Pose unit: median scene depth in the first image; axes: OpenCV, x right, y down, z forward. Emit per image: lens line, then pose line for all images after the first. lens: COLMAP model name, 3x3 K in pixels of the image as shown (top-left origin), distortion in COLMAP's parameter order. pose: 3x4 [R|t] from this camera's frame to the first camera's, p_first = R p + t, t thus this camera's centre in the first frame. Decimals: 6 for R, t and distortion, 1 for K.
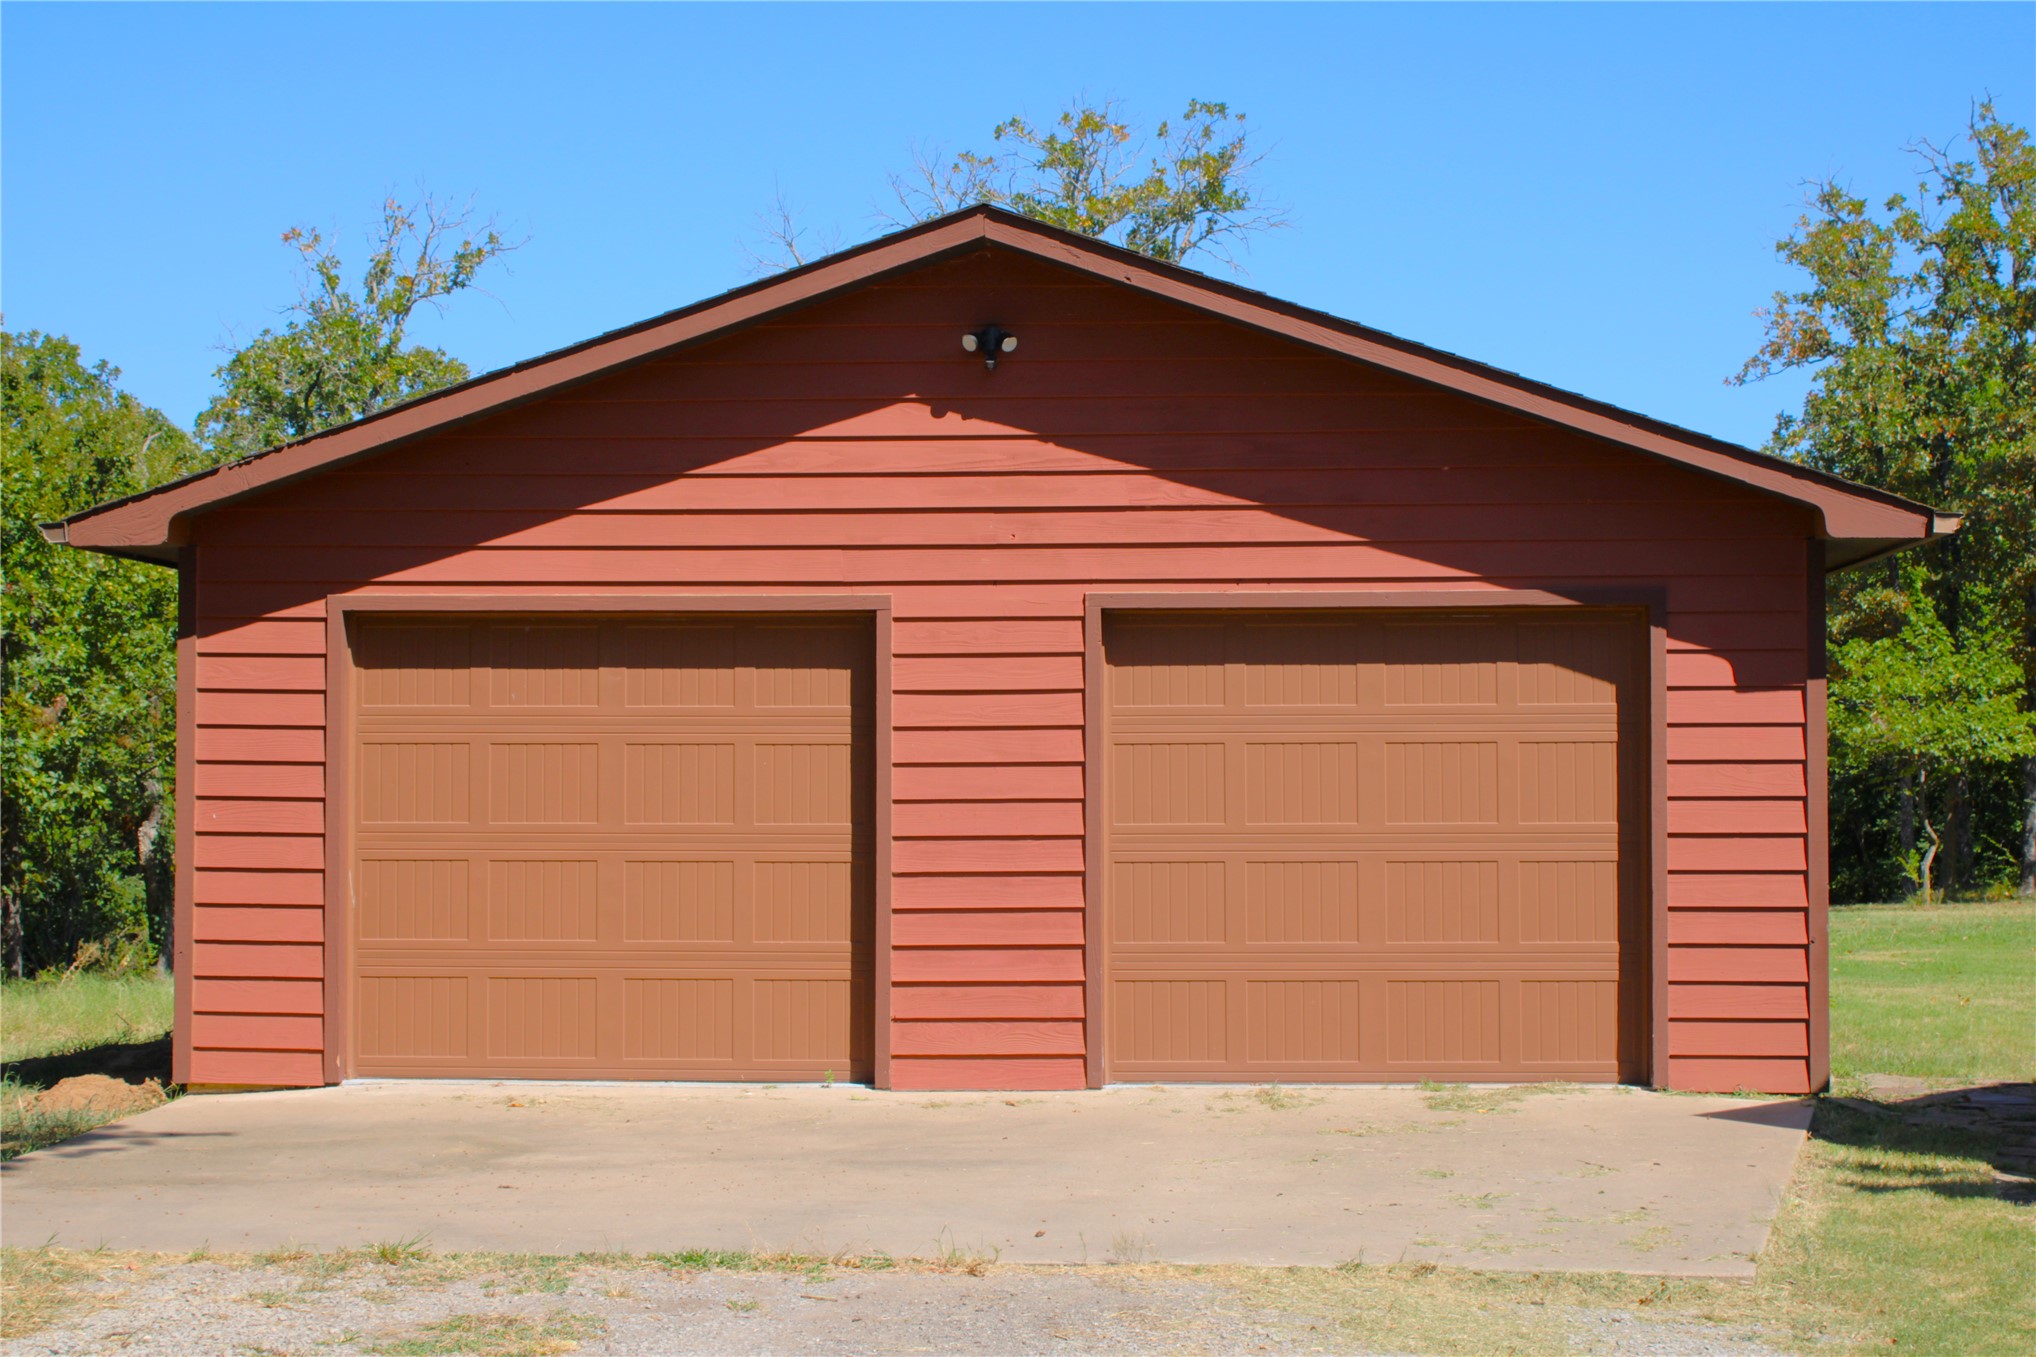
lens RADIAL K [[3337.2, 0, 1018.0], [0, 3337.2, 678.5], [0, 0, 1]] dist [0.003290, -0.052673]
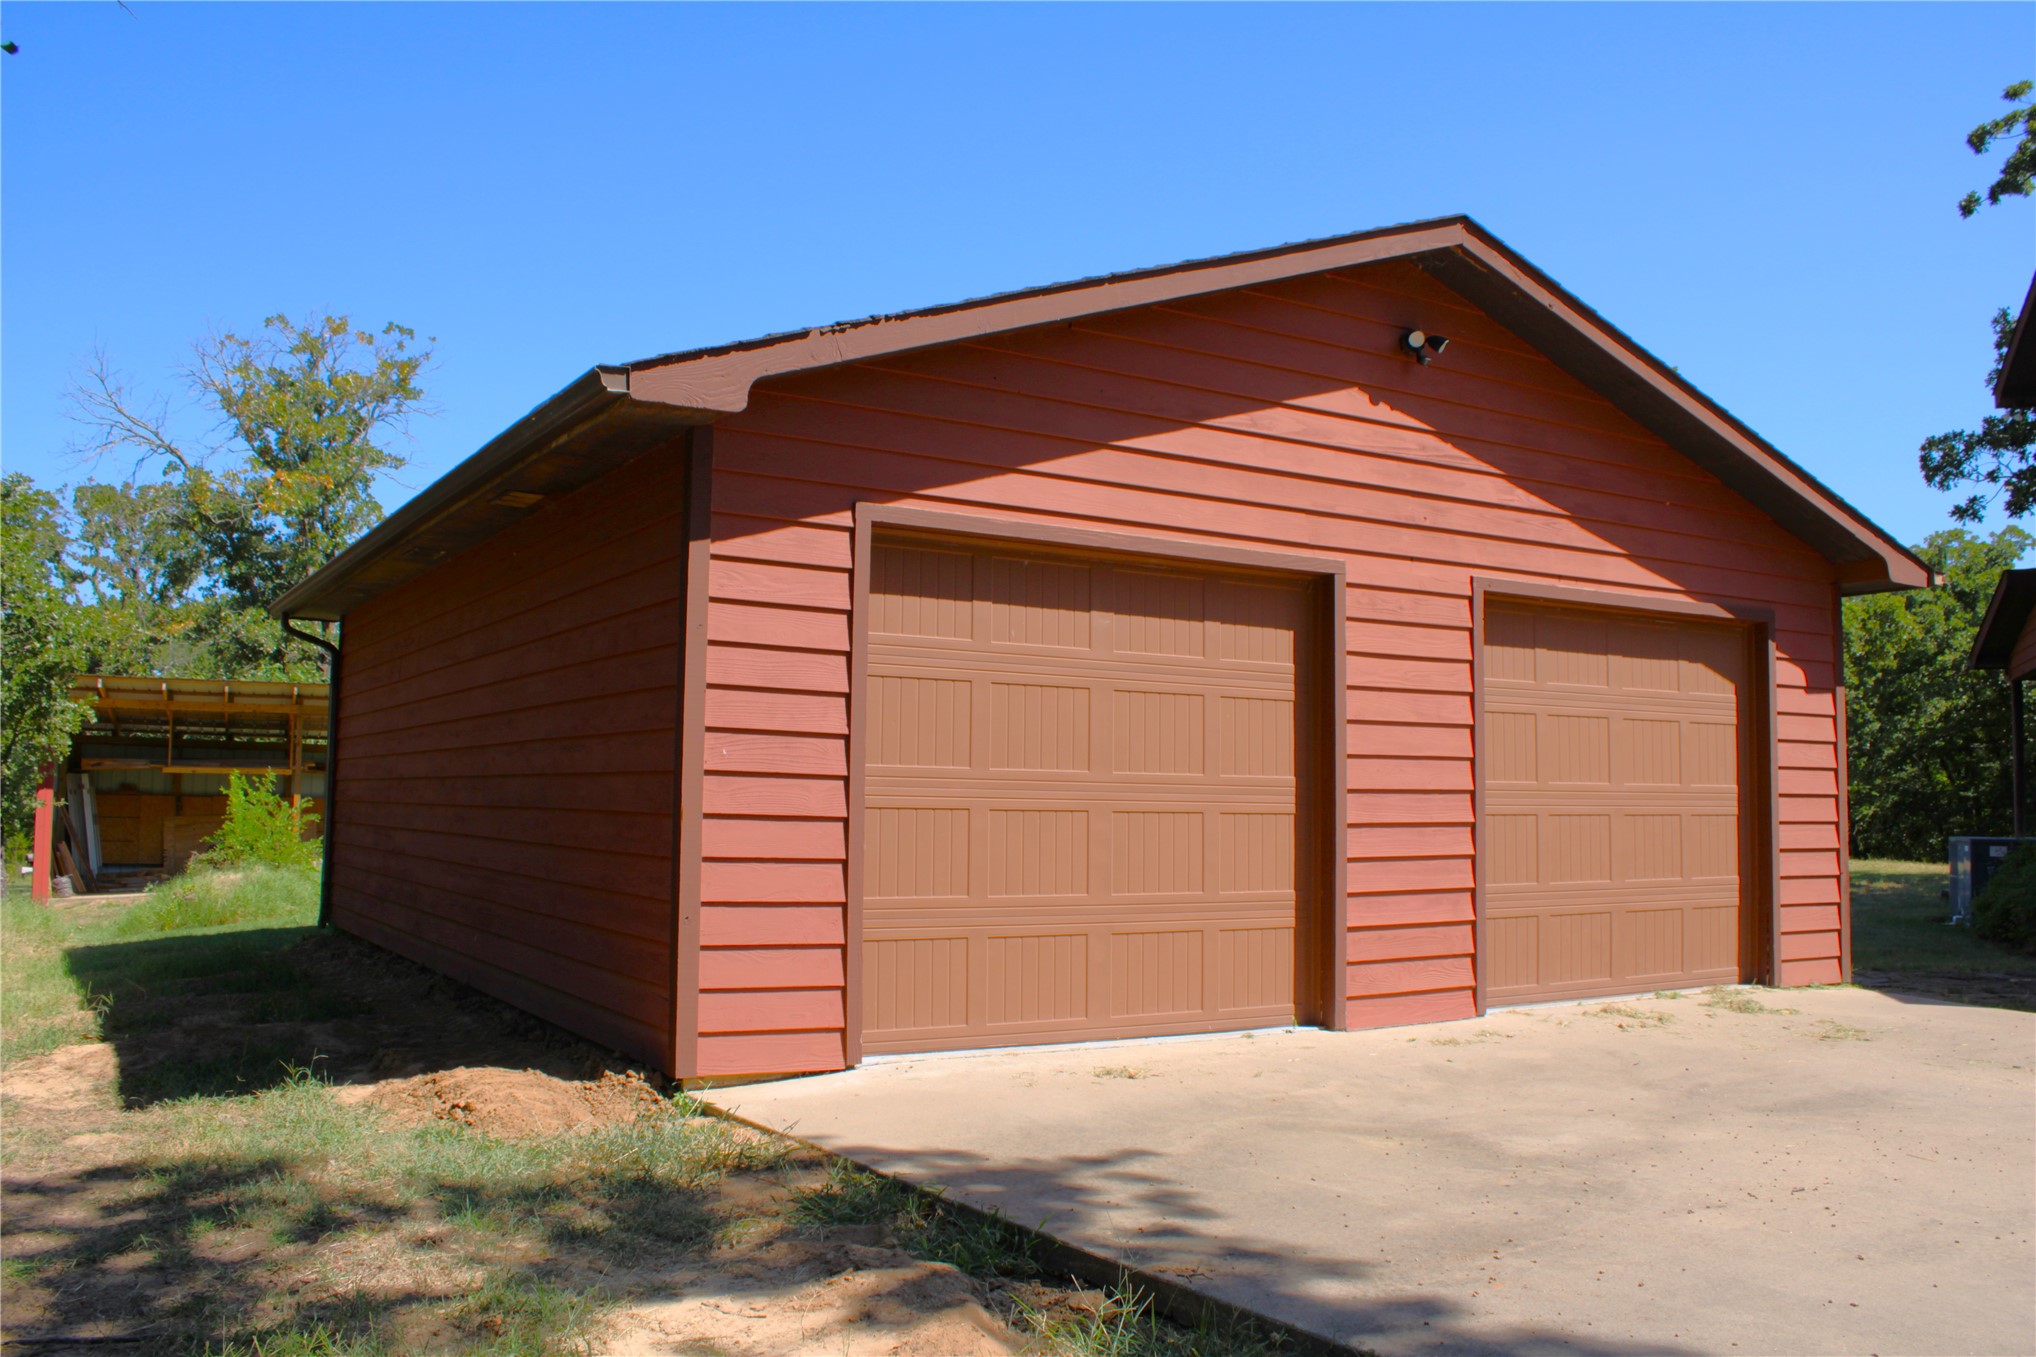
lens RADIAL K [[1708.7, 0, 1016.9], [0, 1708.7, 715.6], [0, 0, 1]] dist [-0.091261, -0.000405]
pose [[0.807710, 0.040697, 0.588173, -0.438380], [-0.030641, 0.999164, -0.027056, 0.041712], [-0.588783, 0.003831, 0.808282, 0.624296]]
